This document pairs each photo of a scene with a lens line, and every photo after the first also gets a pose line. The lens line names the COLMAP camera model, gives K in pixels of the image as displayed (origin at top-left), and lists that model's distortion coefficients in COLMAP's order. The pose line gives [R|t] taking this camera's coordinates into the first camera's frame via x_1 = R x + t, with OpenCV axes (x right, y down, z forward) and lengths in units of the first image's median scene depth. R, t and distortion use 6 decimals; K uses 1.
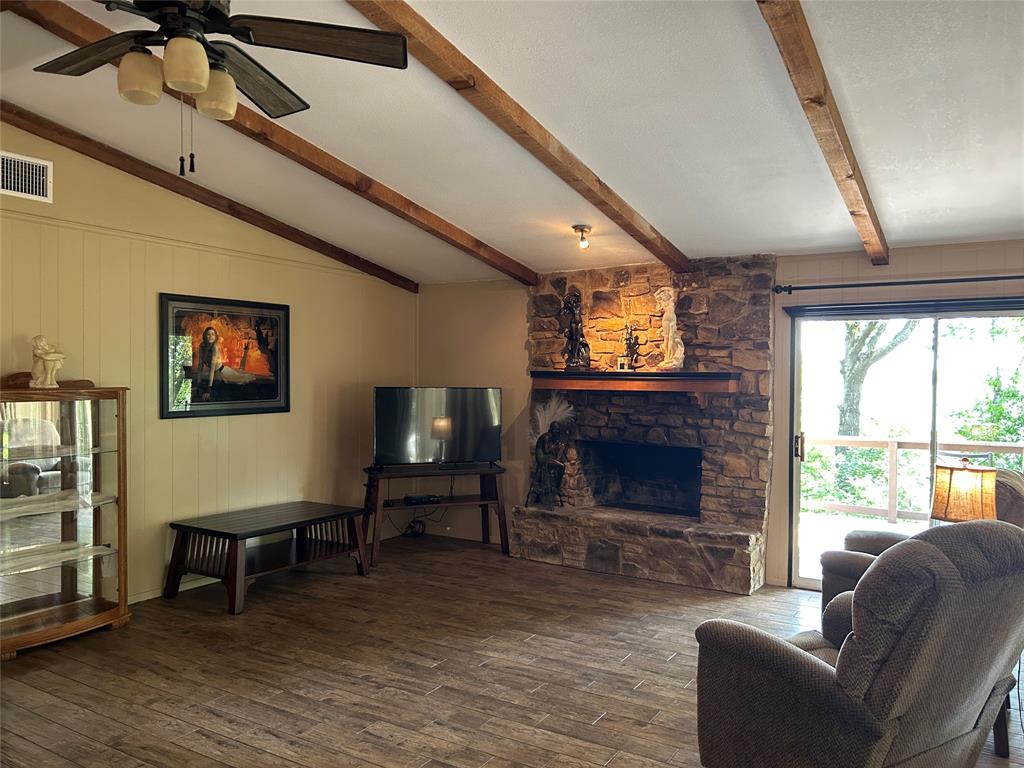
lens RADIAL K [[762.3, 0, 515.3], [0, 762.3, 386.9], [0, 0, 1]] dist [0.054321, -0.054714]
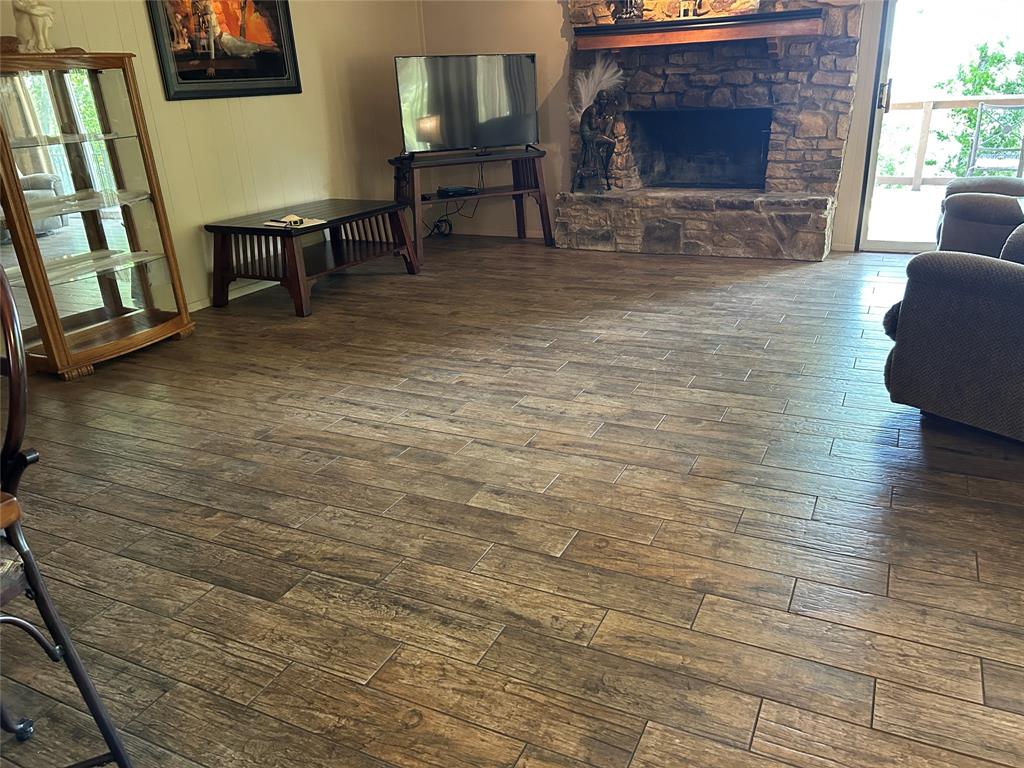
lens RADIAL K [[762.3, 0, 516.4], [0, 762.3, 382.9], [0, 0, 1]] dist [0.054321, -0.054714]
pose [[0.994057, -0.083970, 0.069286, -0.166919], [0.054713, 0.935569, 0.348879, 0.057034], [-0.094117, -0.343015, 0.934603, 0.077468]]
